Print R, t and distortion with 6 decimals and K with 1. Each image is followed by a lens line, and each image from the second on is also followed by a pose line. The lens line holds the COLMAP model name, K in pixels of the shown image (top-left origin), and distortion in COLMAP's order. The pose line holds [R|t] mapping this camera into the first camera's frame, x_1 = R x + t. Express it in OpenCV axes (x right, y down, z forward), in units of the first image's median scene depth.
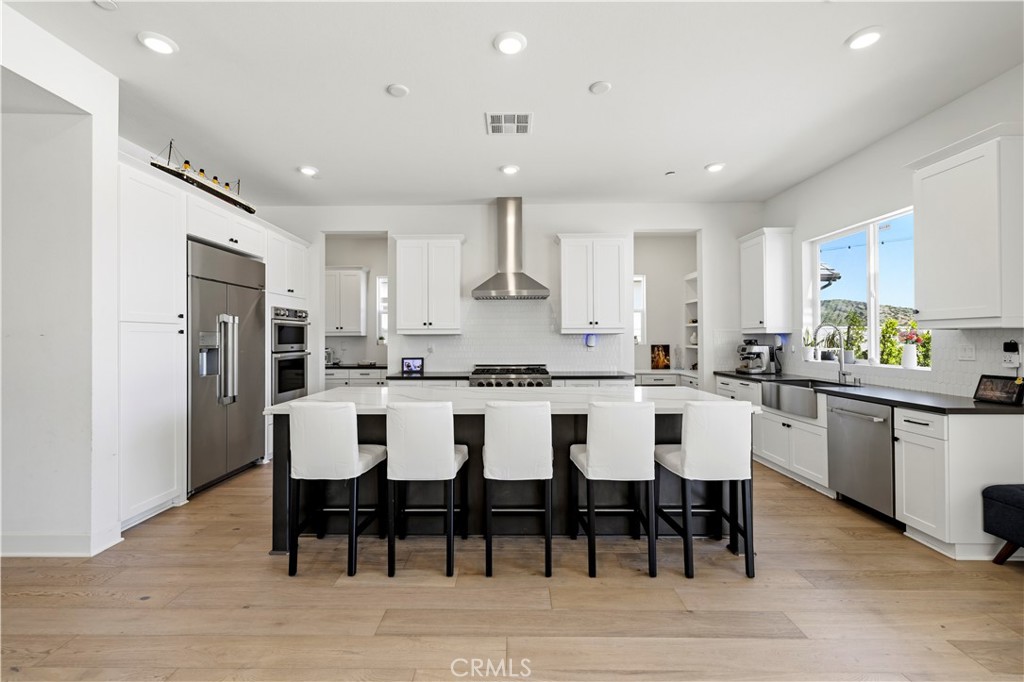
lens RADIAL K [[432.7, 0, 509.1], [0, 432.7, 341.2], [0, 0, 1]] dist [-0.001177, -0.000107]
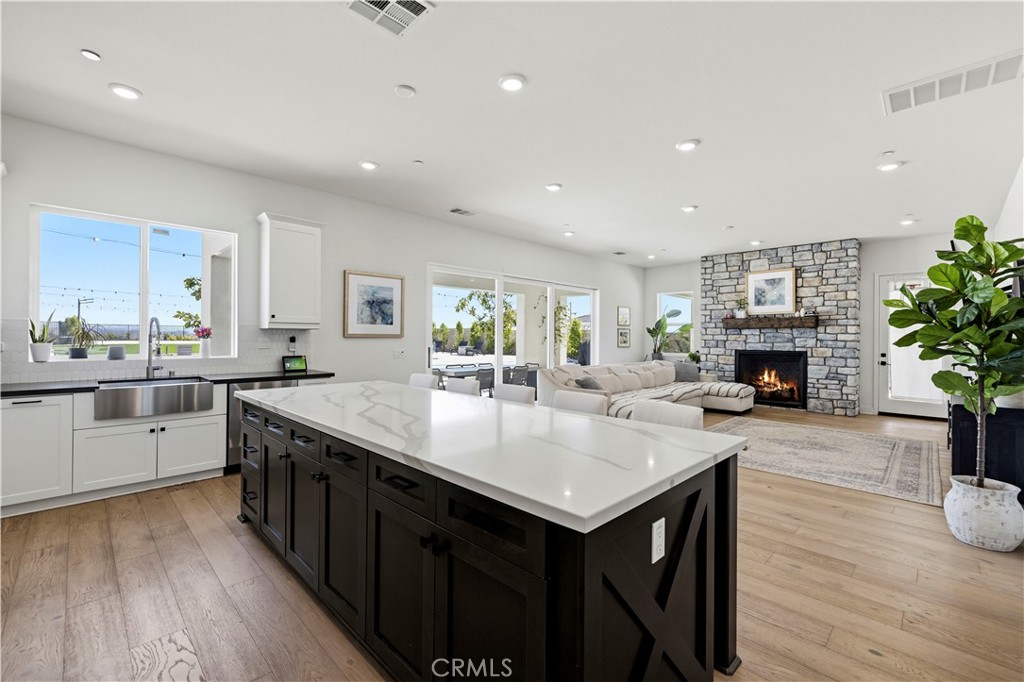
lens RADIAL K [[432.7, 0, 509.9], [0, 432.7, 337.0], [0, 0, 1]] dist [-0.001177, -0.000107]
pose [[-0.711913, -0.002341, 0.702264, -0.561059], [-0.001854, 0.999997, 0.001454, -0.001035], [-0.702265, -0.000266, -0.711915, 1.255334]]
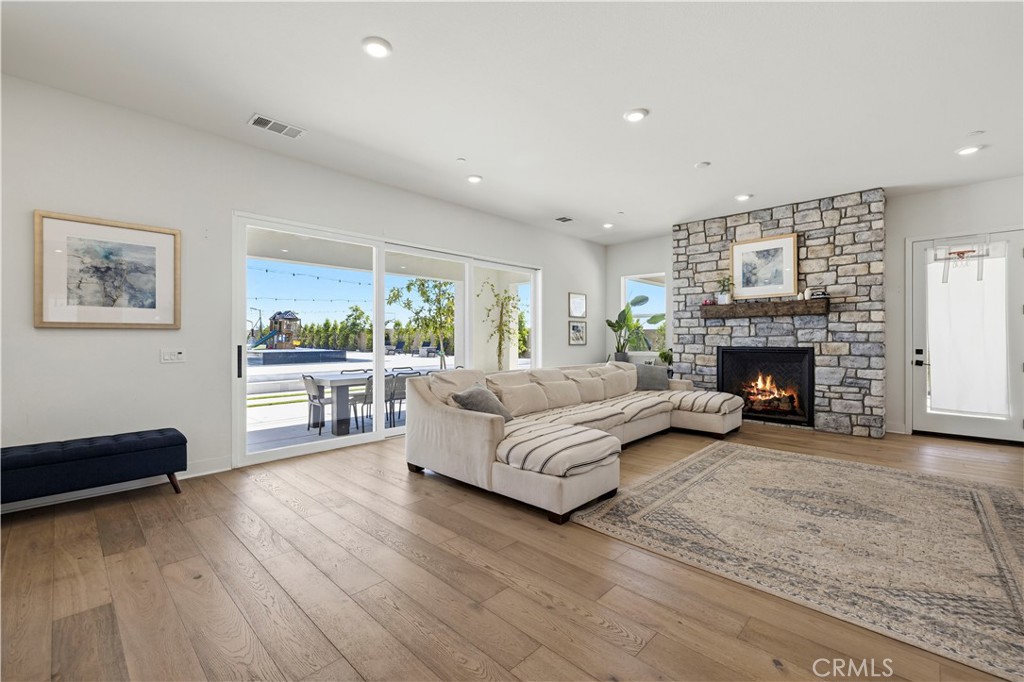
lens RADIAL K [[432.7, 0, 511.2], [0, 432.7, 338.9], [0, 0, 1]] dist [-0.001177, -0.000107]
pose [[-0.727243, 0.002091, 0.686377, -0.390293], [0.005939, 0.999977, 0.003246, 0.026466], [-0.686355, 0.006437, -0.727238, 0.612770]]
